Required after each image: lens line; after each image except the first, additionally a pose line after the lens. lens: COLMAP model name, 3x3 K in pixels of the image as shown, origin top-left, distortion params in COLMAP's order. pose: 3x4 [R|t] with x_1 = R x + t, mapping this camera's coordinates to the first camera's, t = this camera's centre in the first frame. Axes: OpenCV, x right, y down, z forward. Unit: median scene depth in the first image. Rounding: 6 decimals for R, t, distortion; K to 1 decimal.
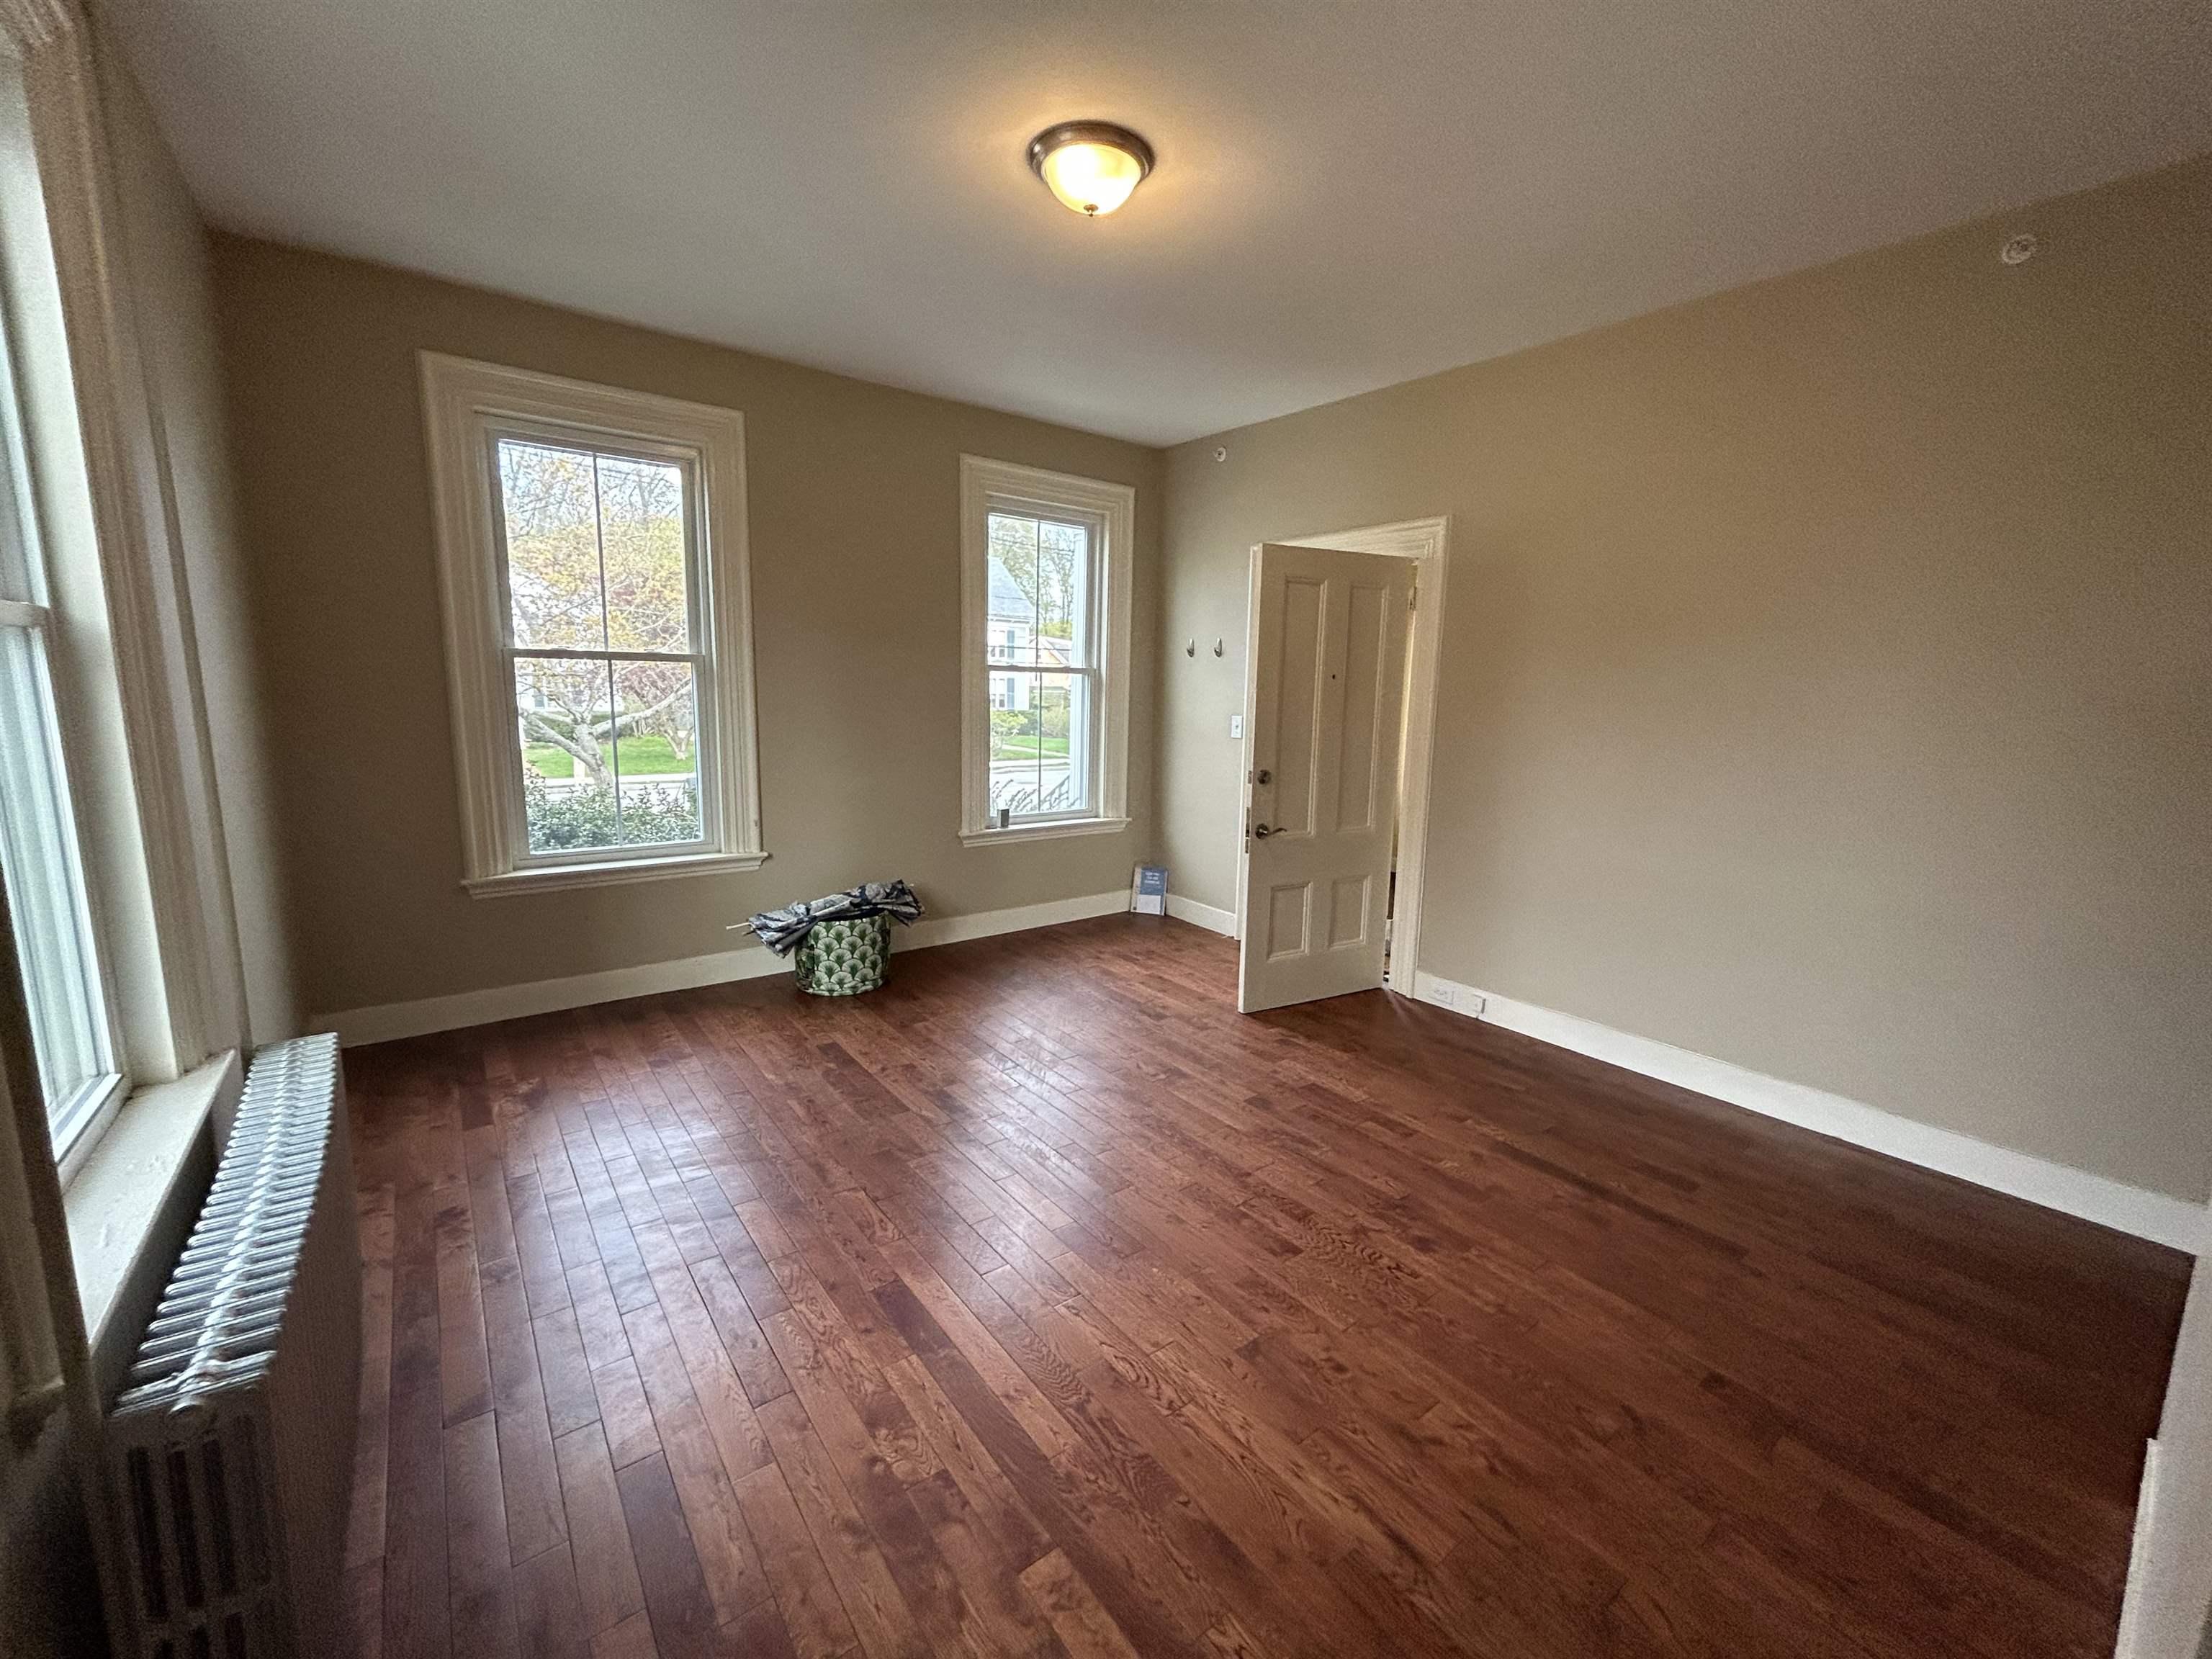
lens RADIAL K [[892.1, 0, 1102.2], [0, 892.1, 822.6], [0, 0, 1]] dist [0.000616, 0.000436]
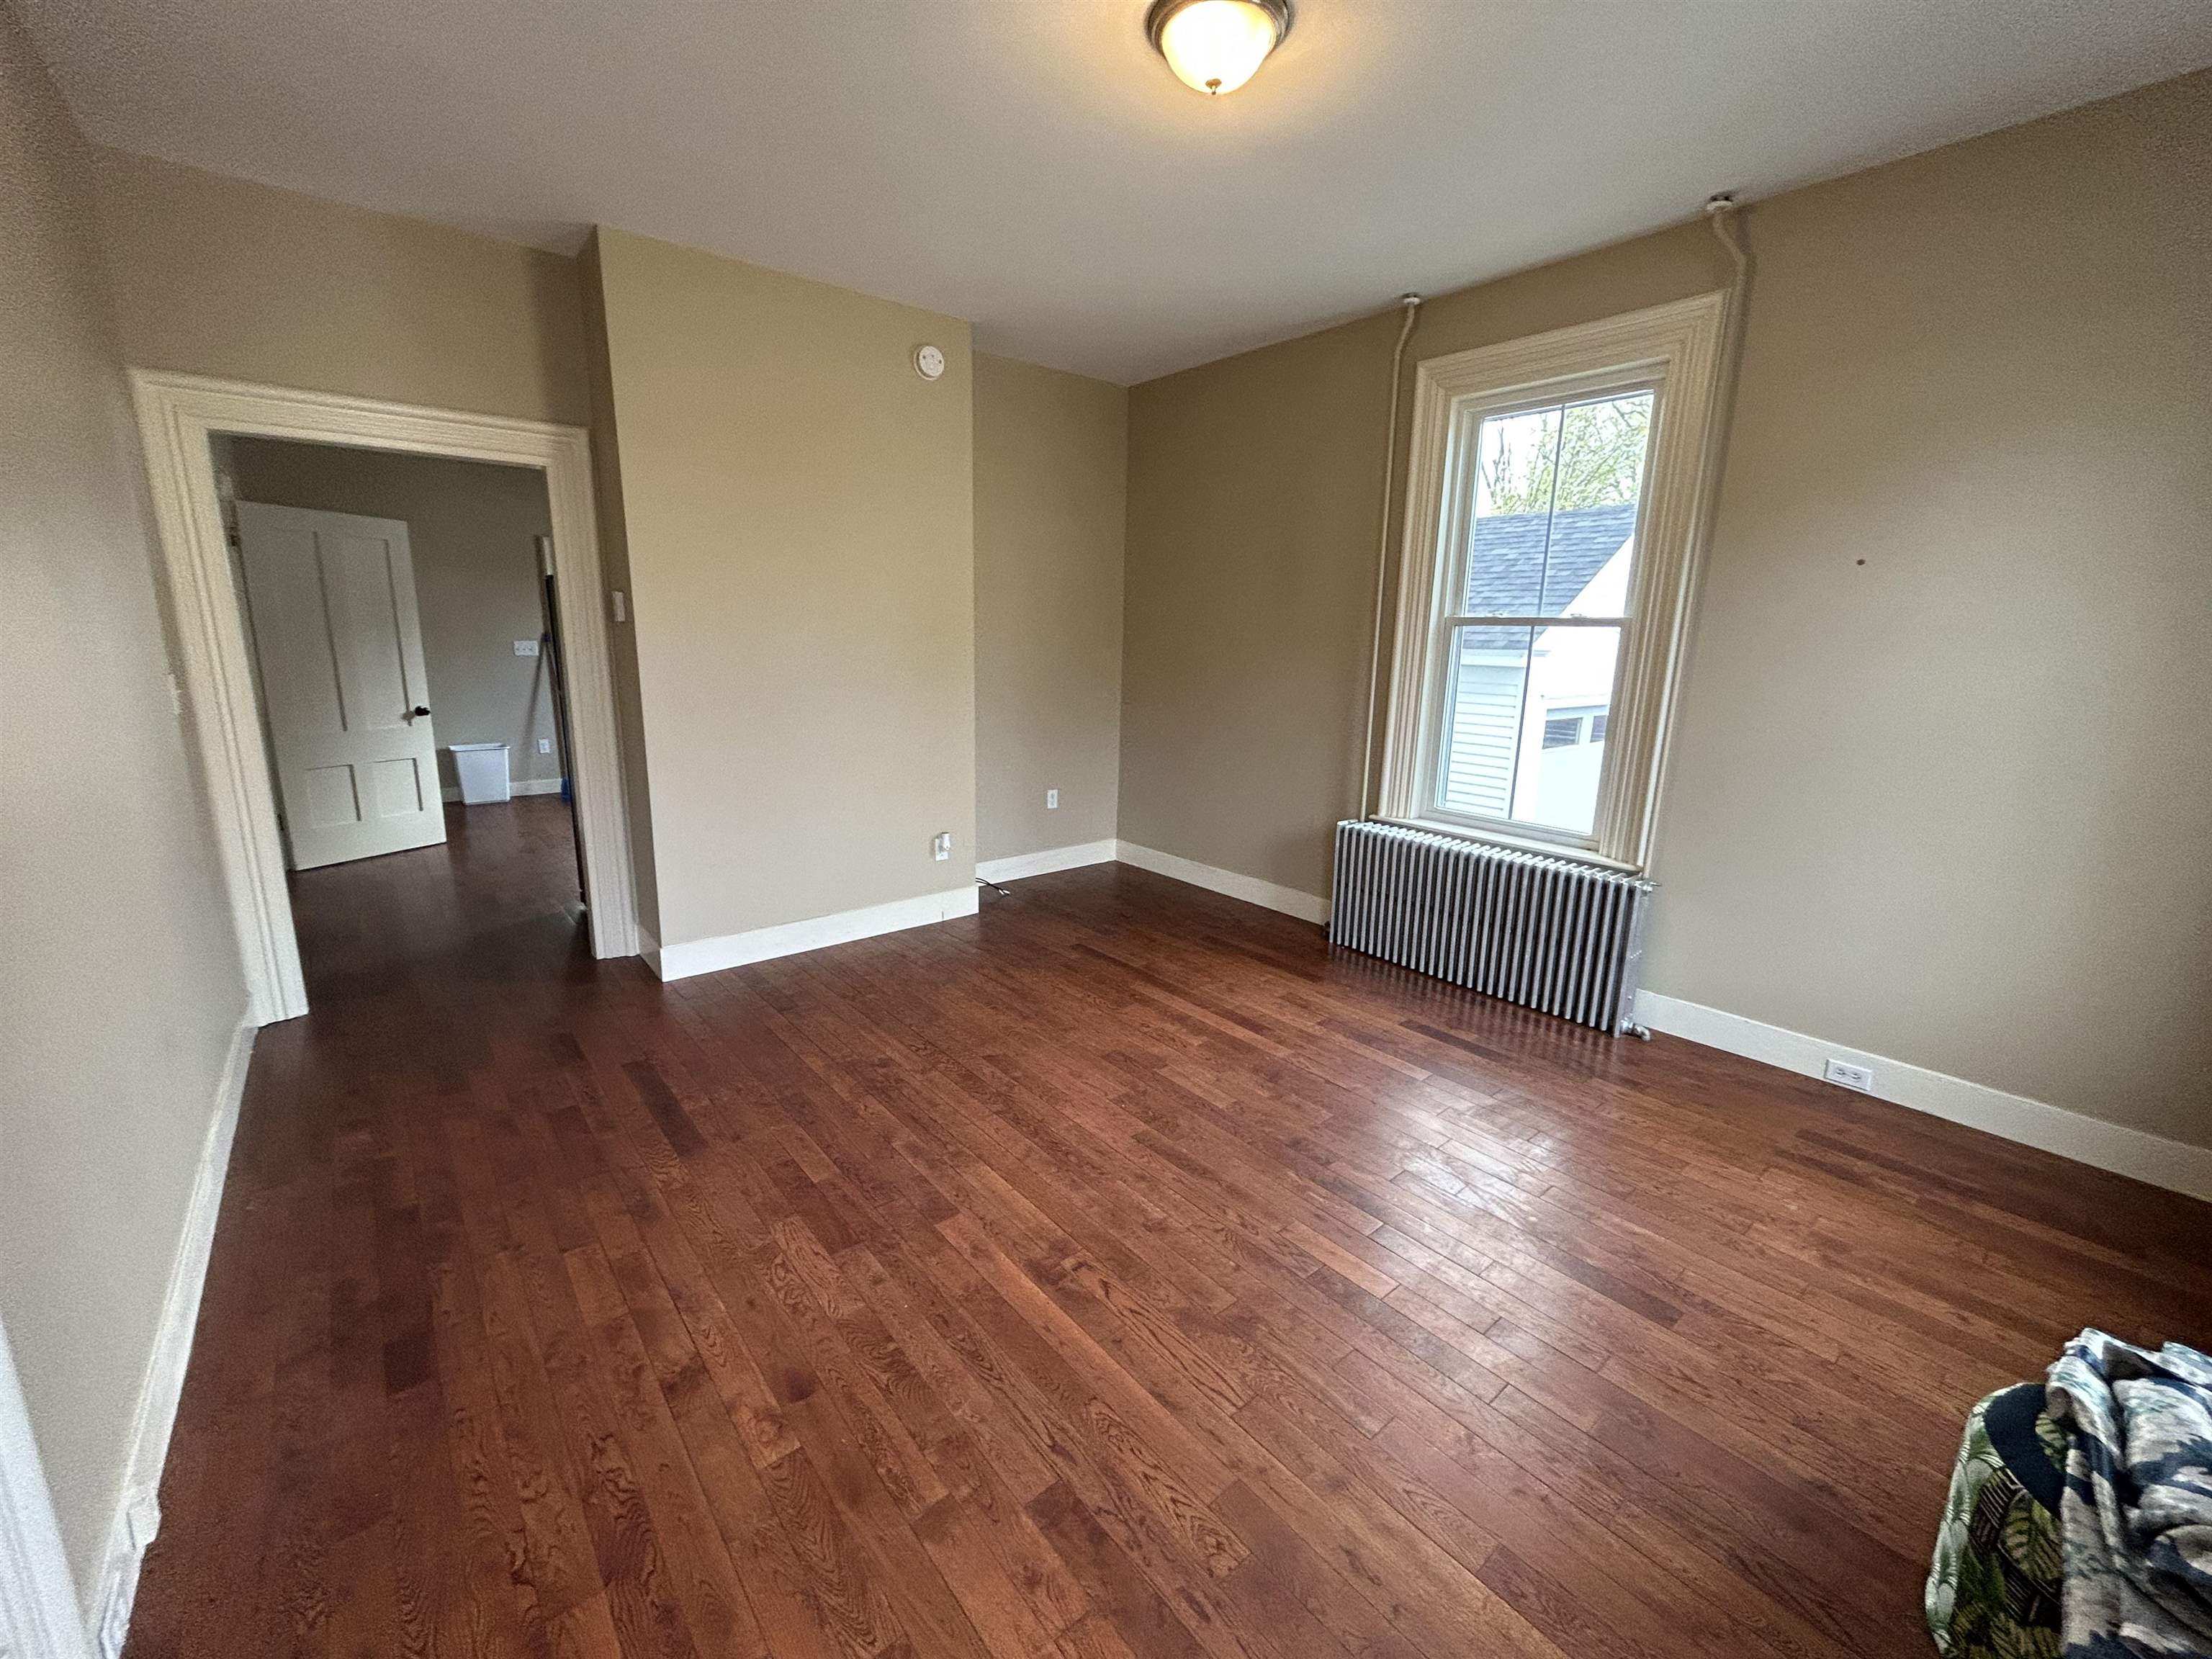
lens RADIAL K [[892.1, 0, 1102.2], [0, 892.1, 822.6], [0, 0, 1]] dist [0.000616, 0.000436]
pose [[-0.998527, -0.030166, -0.045097, 0.097705], [-0.044324, 0.932916, 0.357355, -0.277027], [0.031291, 0.358828, -0.932879, 1.775116]]
